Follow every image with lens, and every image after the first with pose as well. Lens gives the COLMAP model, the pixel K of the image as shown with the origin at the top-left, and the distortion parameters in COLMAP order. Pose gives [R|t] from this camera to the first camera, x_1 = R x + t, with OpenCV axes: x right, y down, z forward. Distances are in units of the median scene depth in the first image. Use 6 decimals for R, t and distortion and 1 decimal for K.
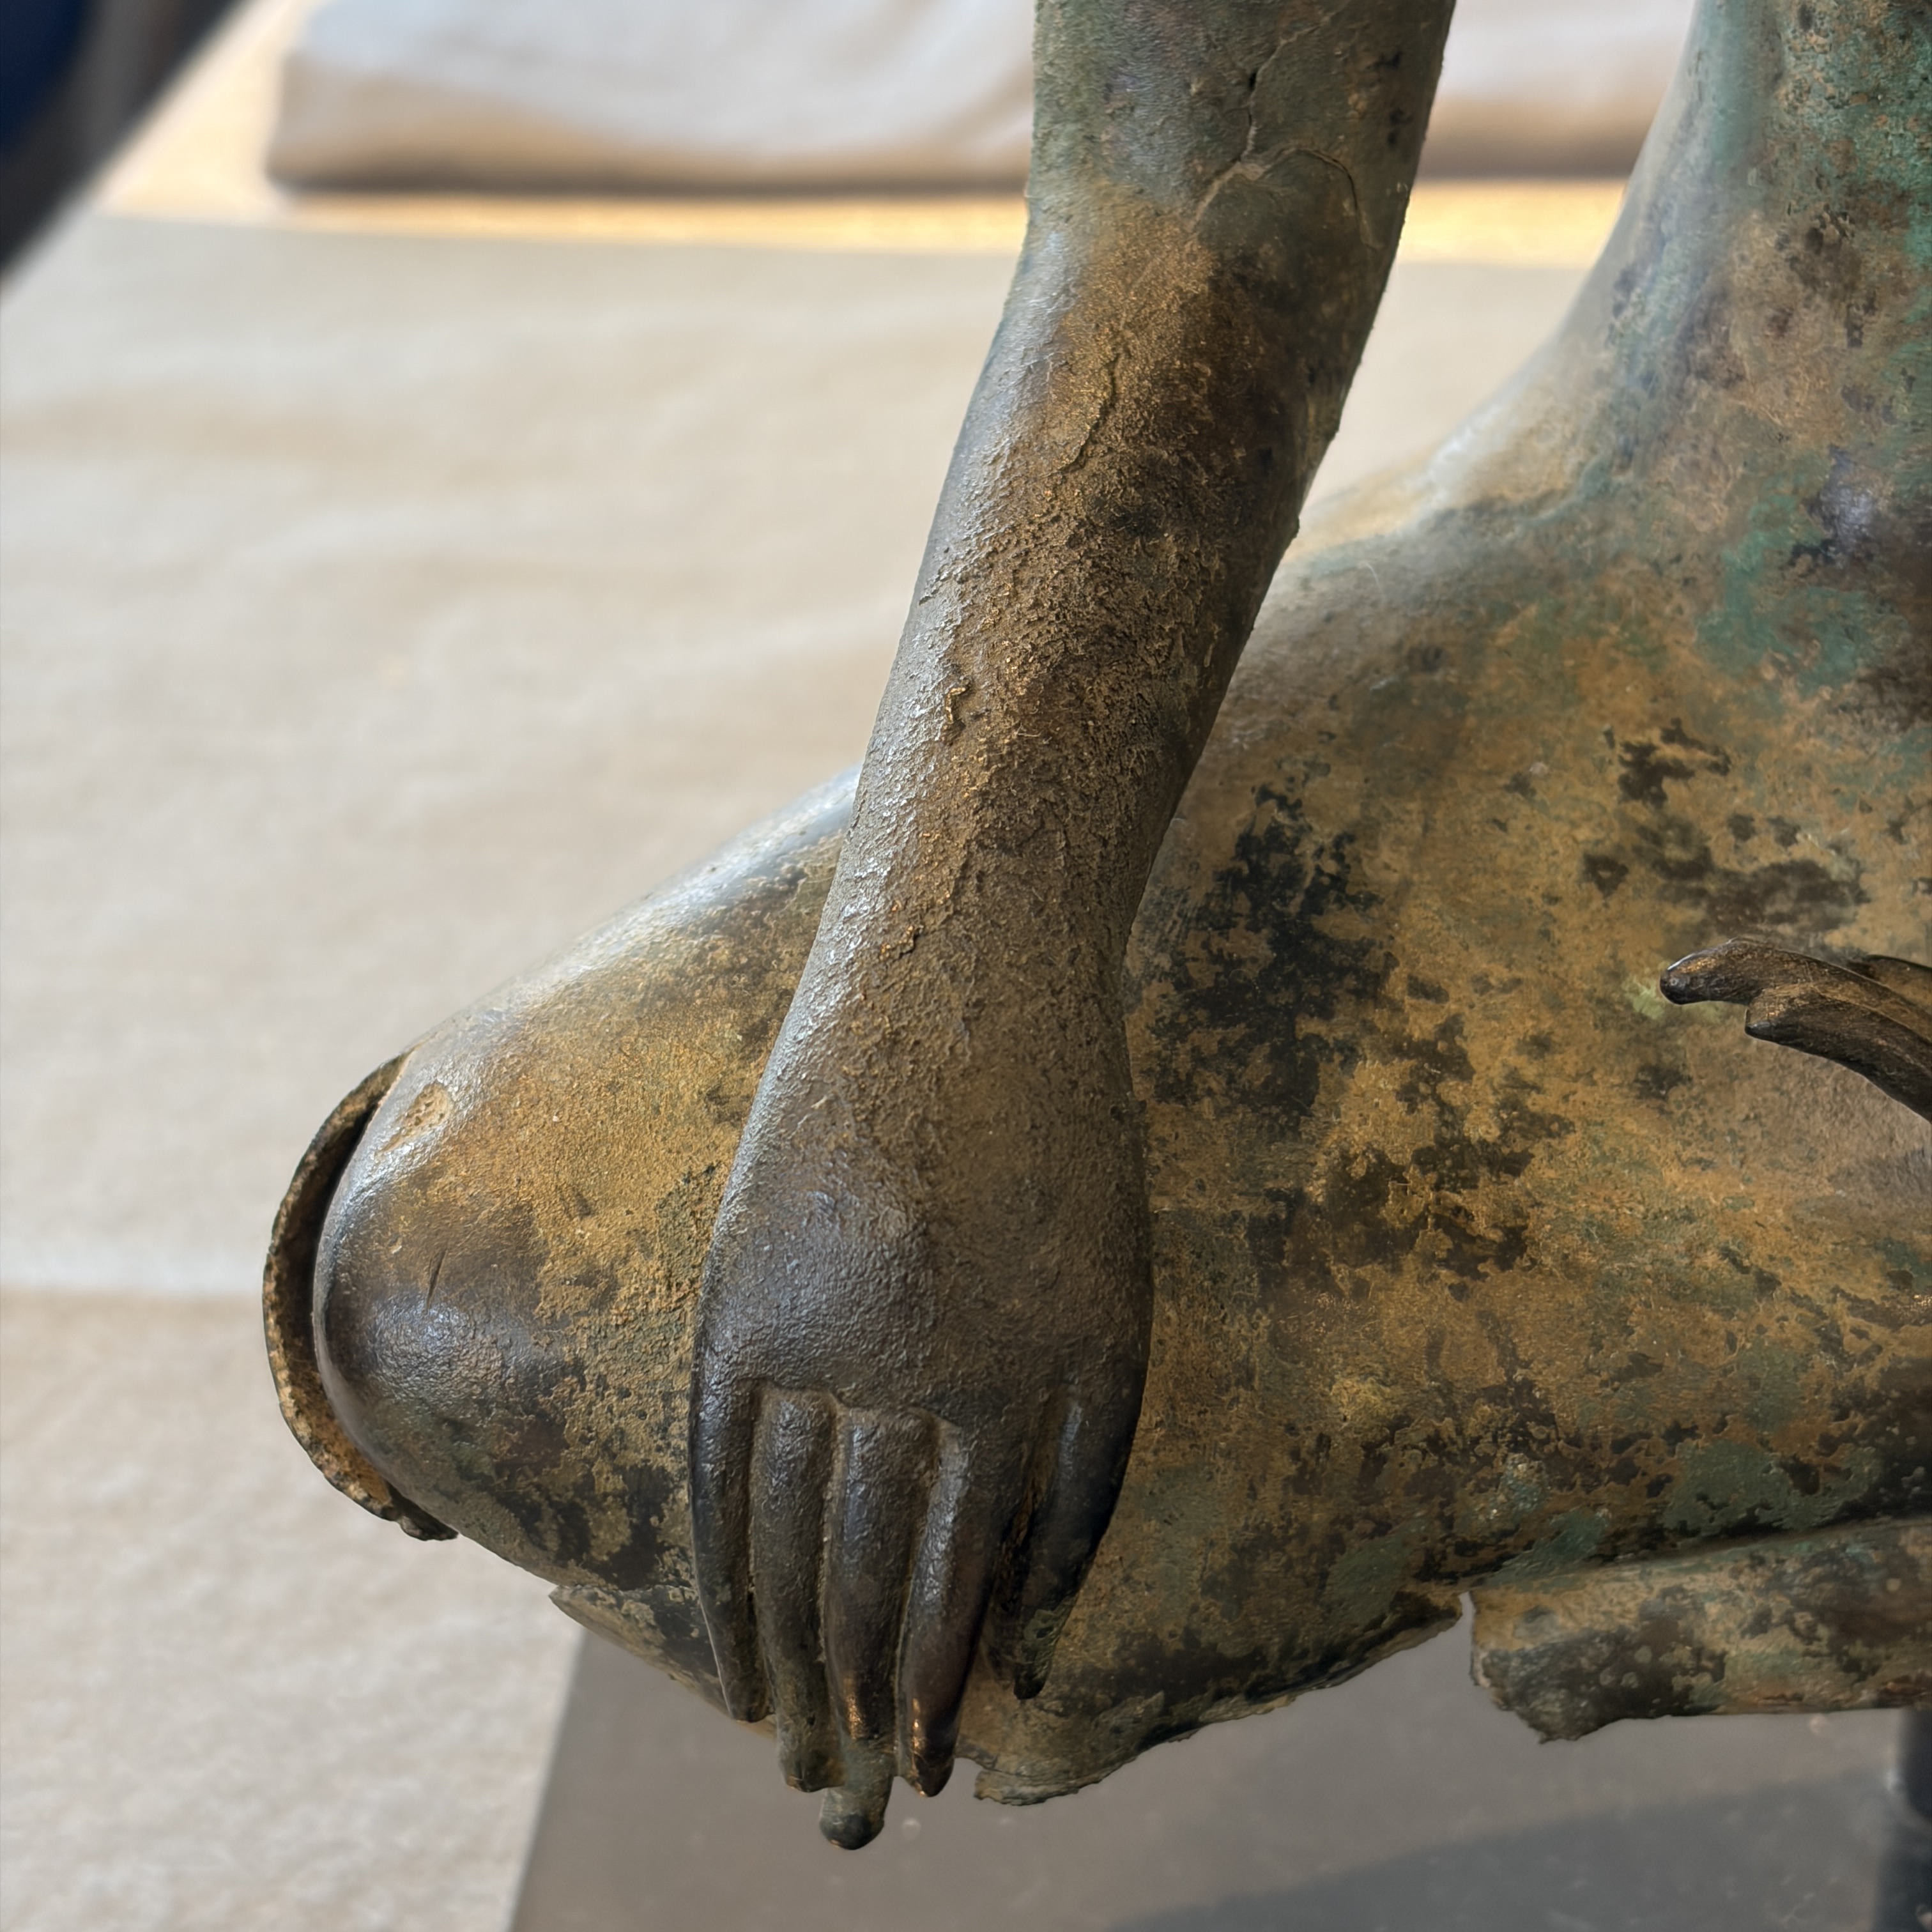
lens RADIAL K [[3942.6, 0, 1001.4], [0, 3942.6, 1030.0], [0, 0, 1]] dist [0.243788, -1.229533]
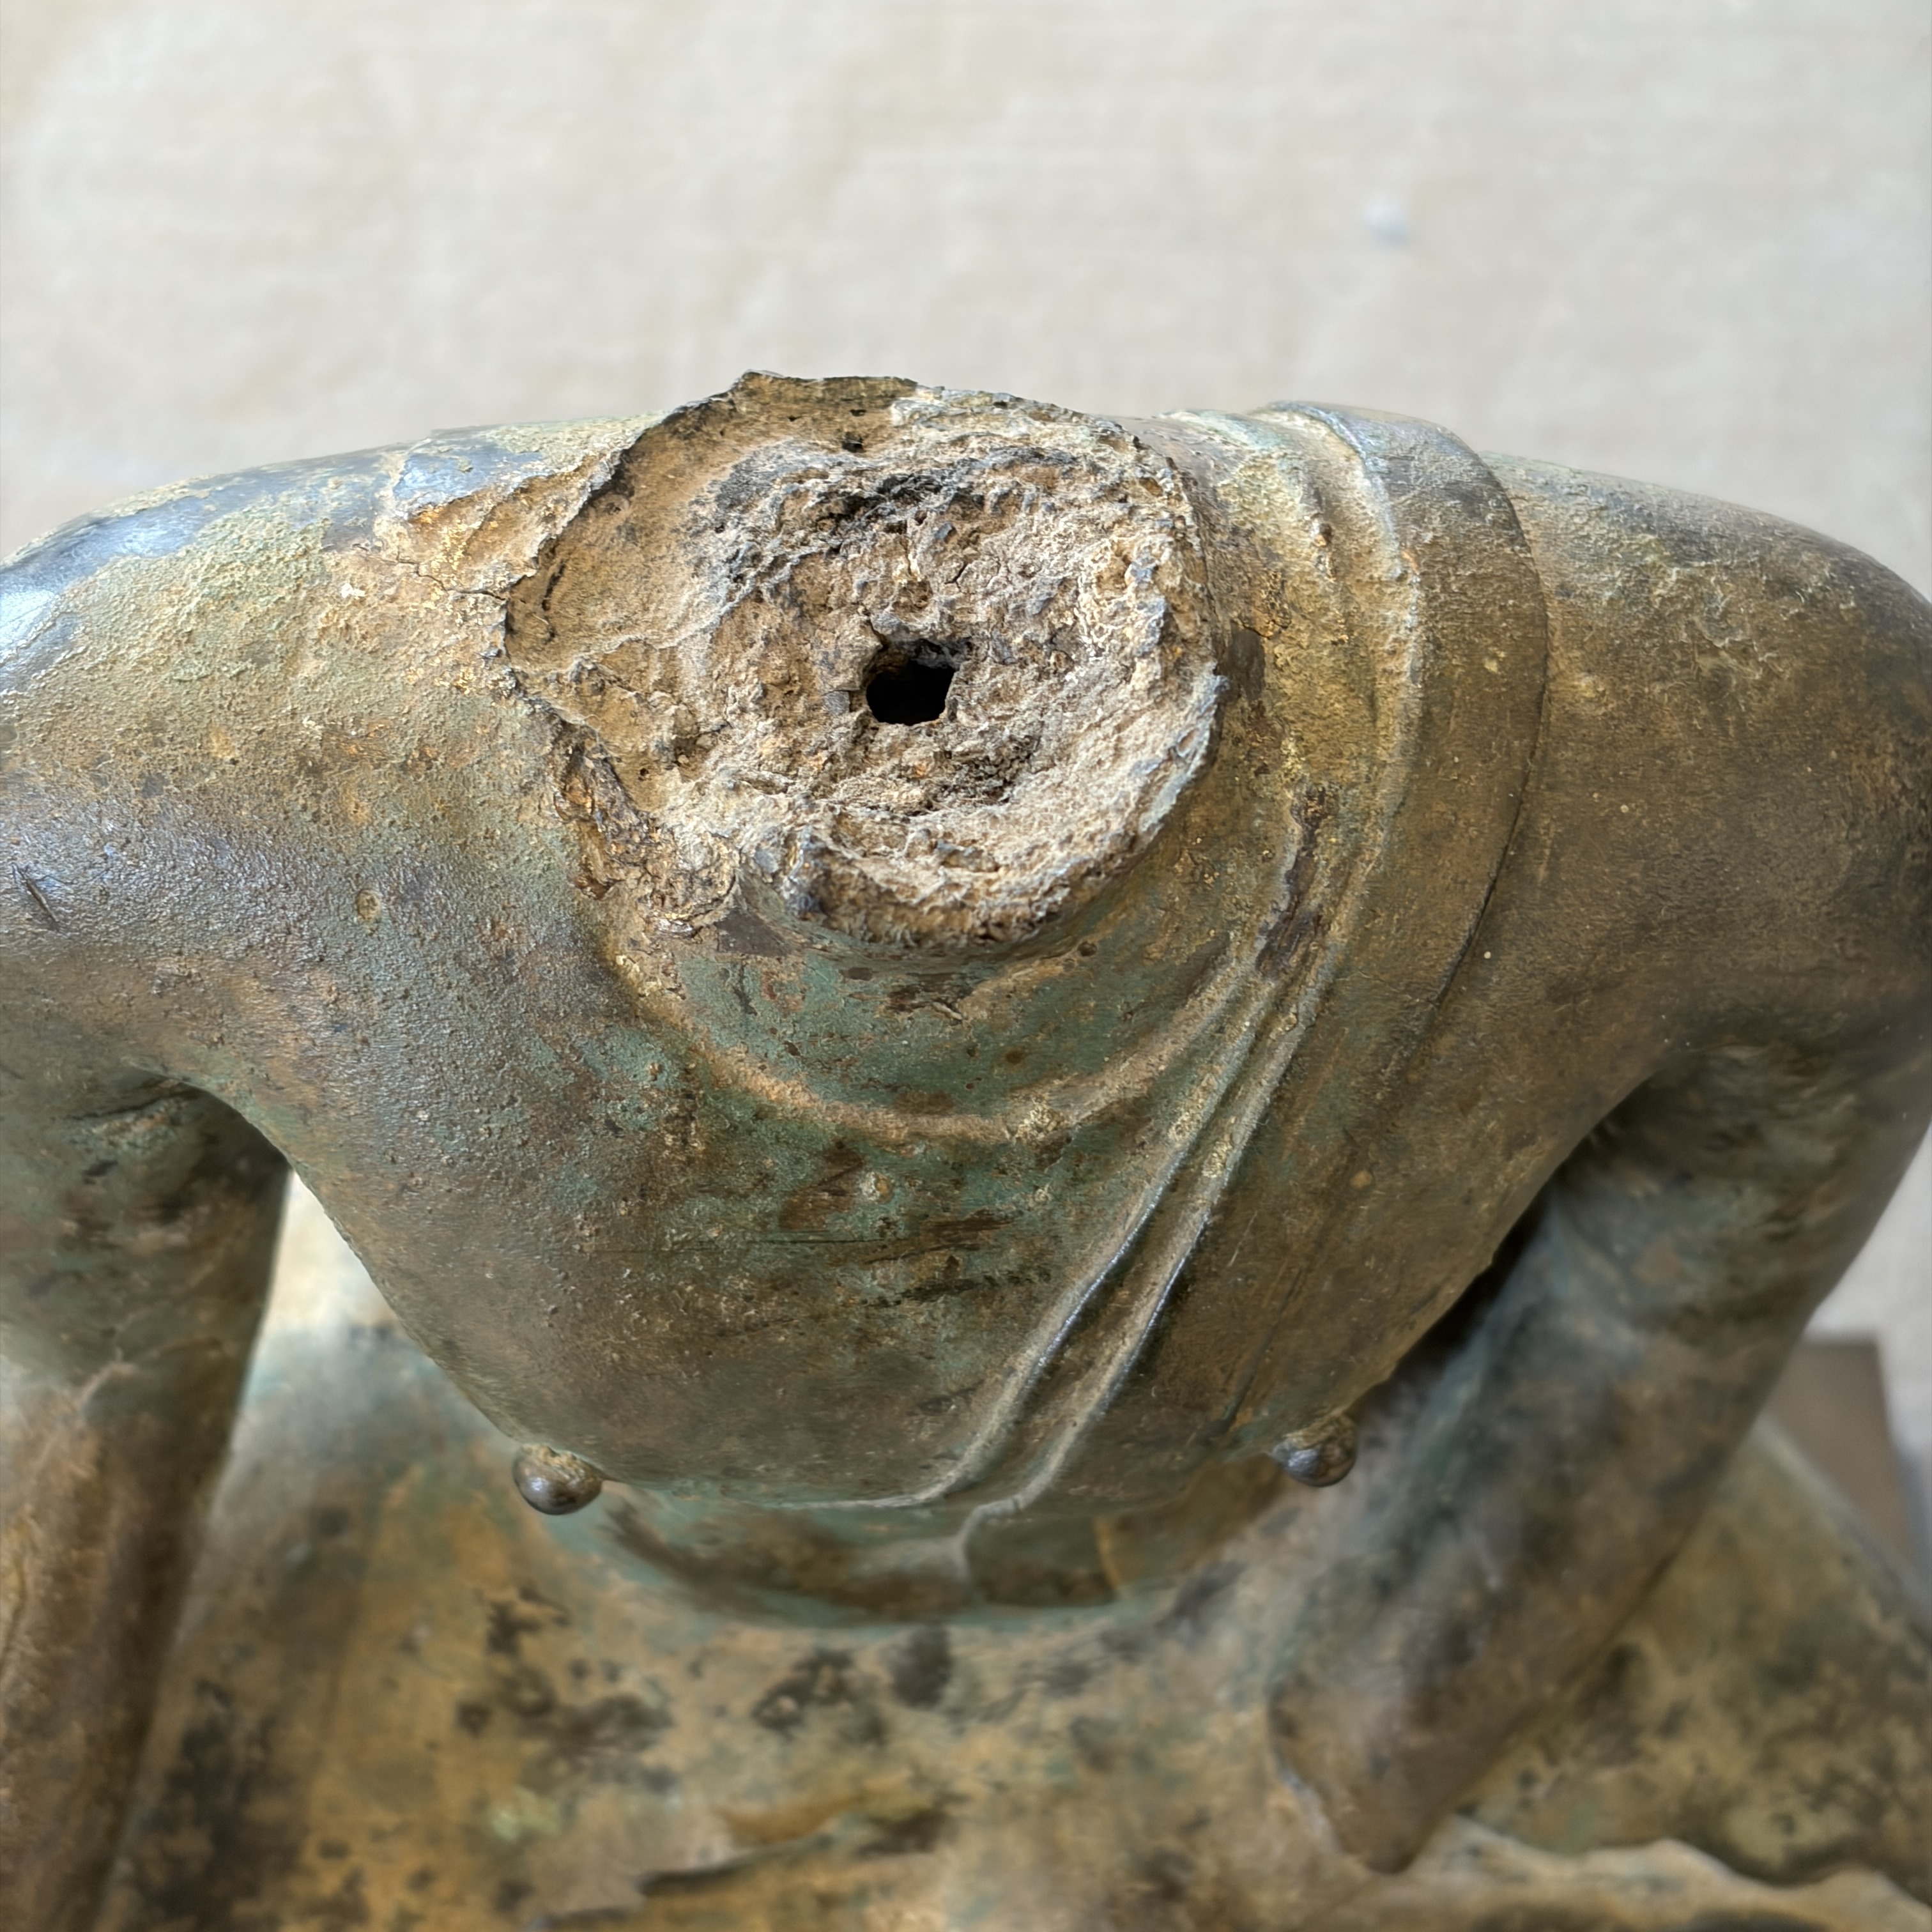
lens RADIAL K [[3957.5, 0, 964.3], [0, 3957.5, 995.0], [0, 0, 1]] dist [0.201750, -0.851581]
pose [[0.994201, -0.067213, 0.083945, 0.224209], [0.007763, 0.823430, 0.567365, -1.001147], [-0.107257, -0.563423, 0.819176, 0.047454]]
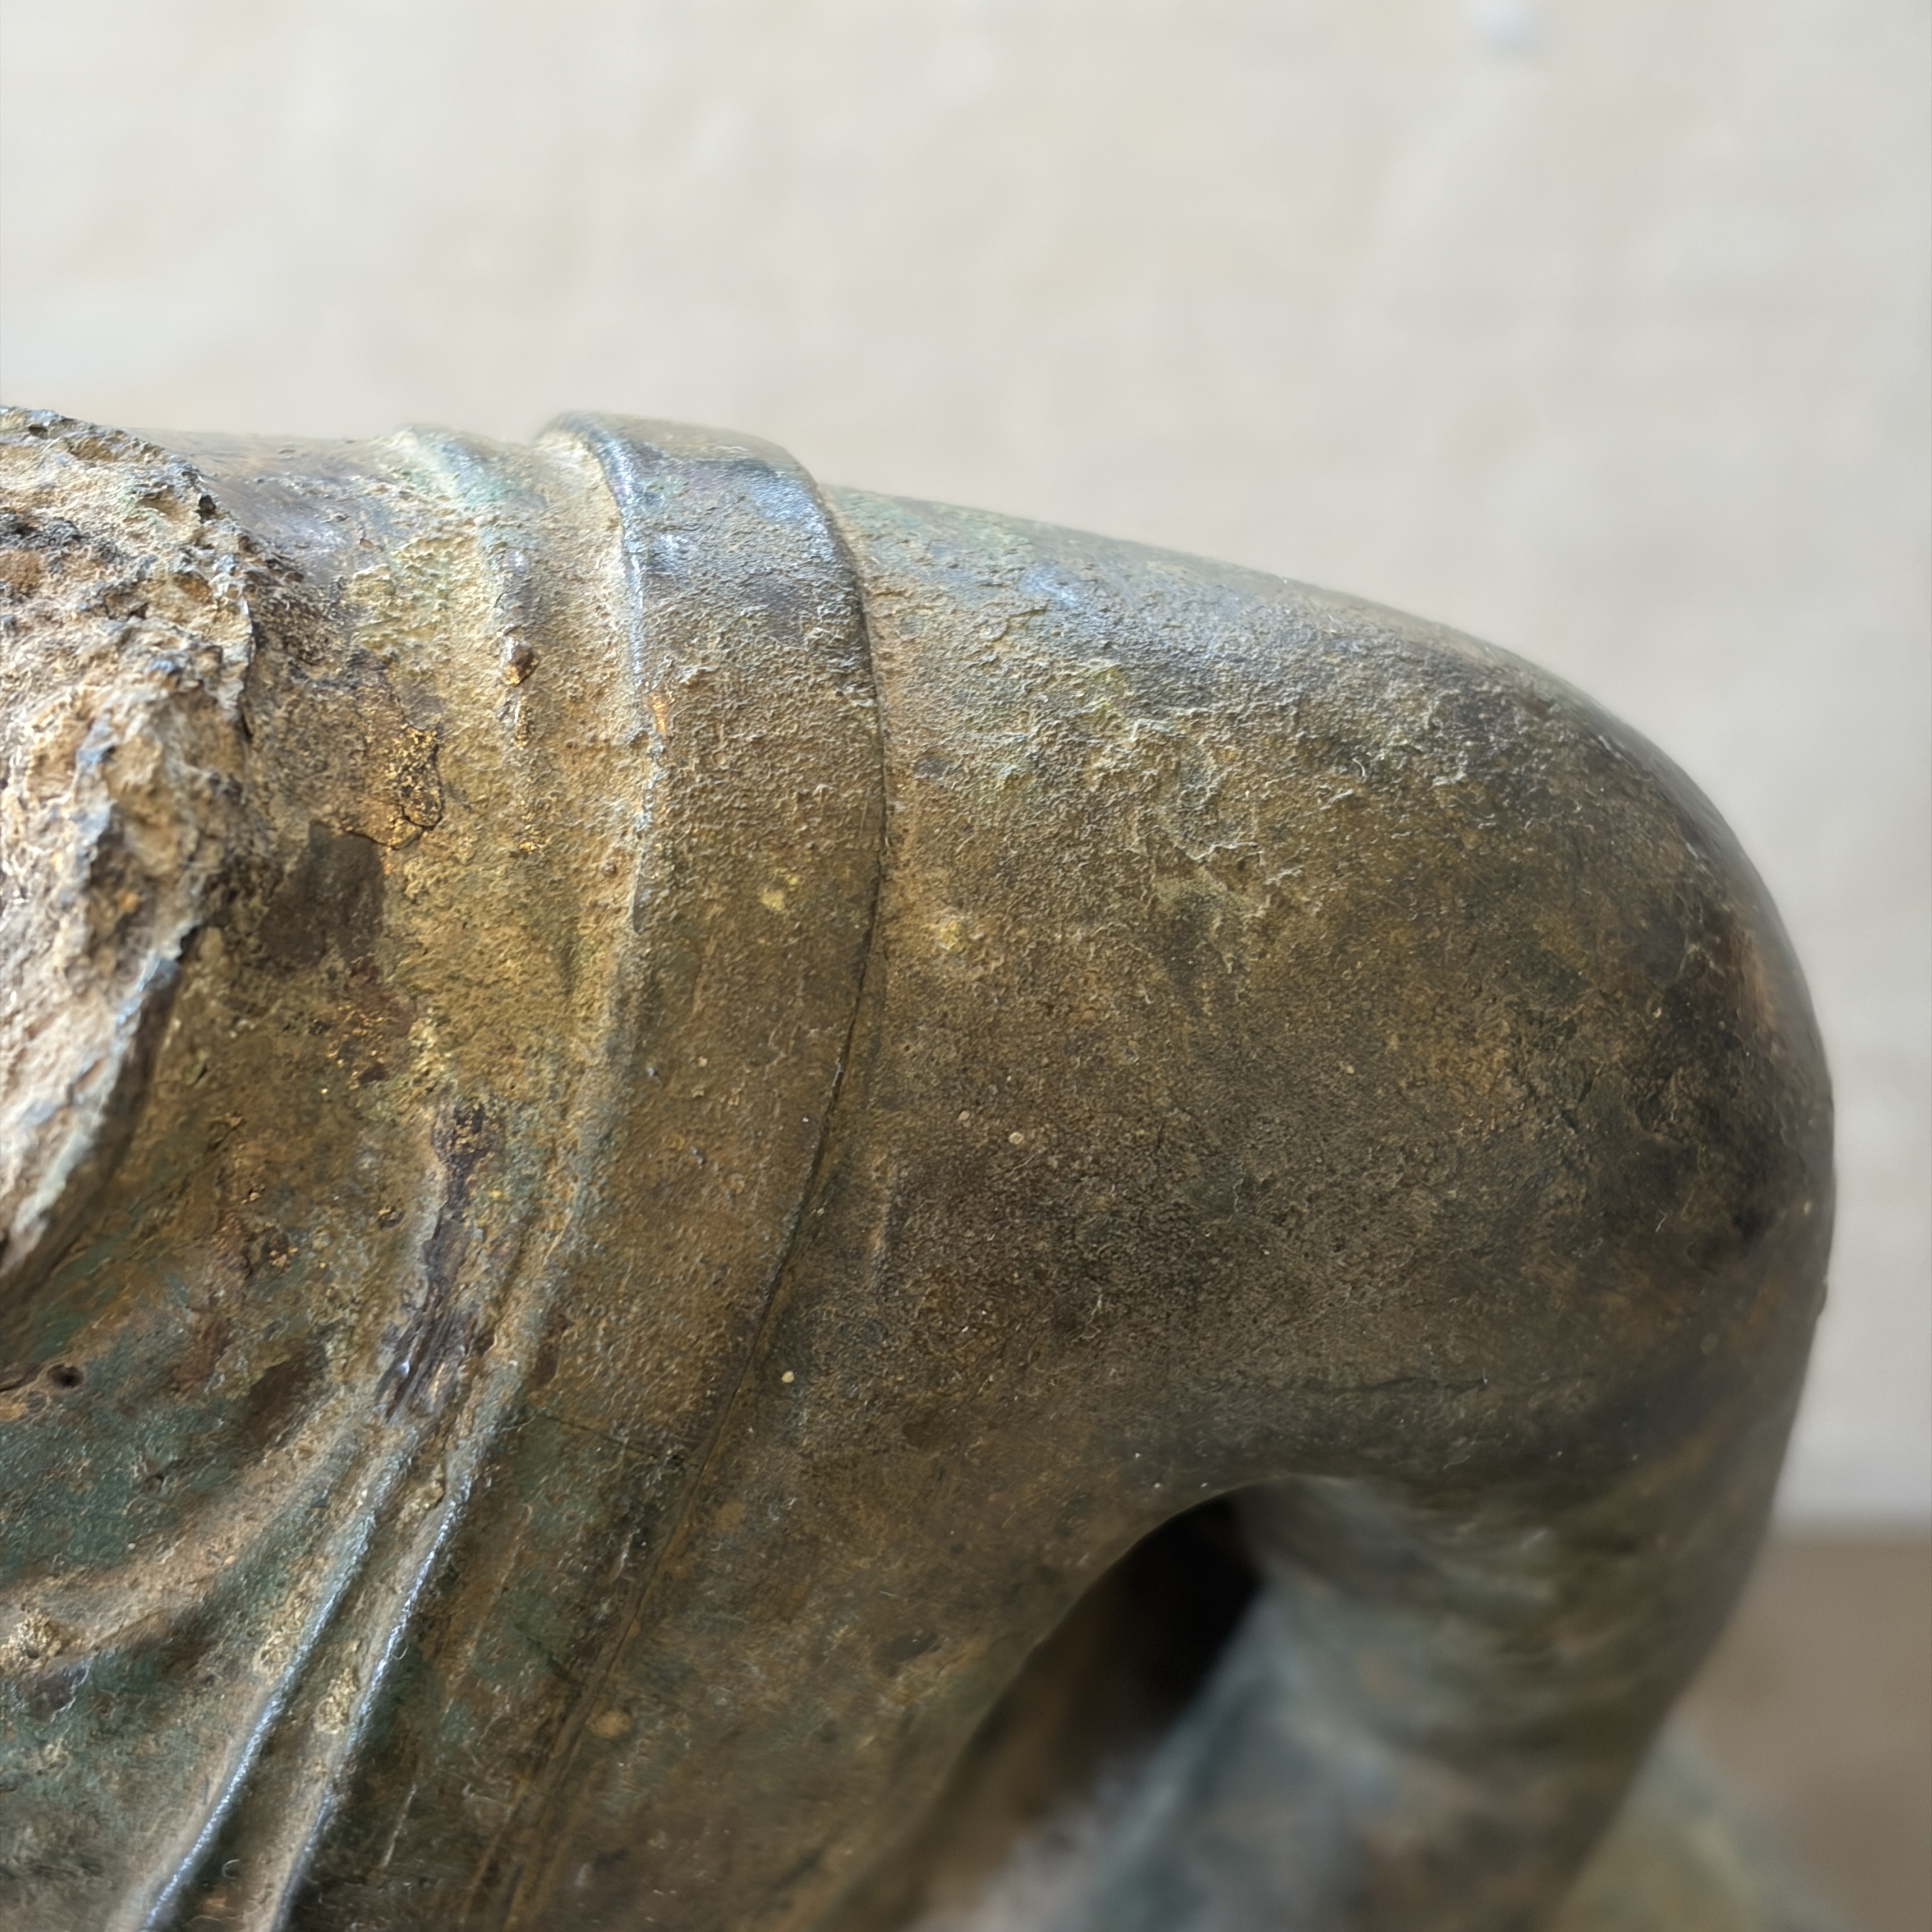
lens RADIAL K [[4017.0, 0, 965.3], [0, 4017.0, 989.9], [0, 0, 1]] dist [0.297457, -1.854461]
pose [[0.997739, -0.052264, -0.042259, 0.490243], [0.067183, 0.793777, 0.604487, -0.851886], [0.001951, -0.605960, 0.795493, 0.407989]]
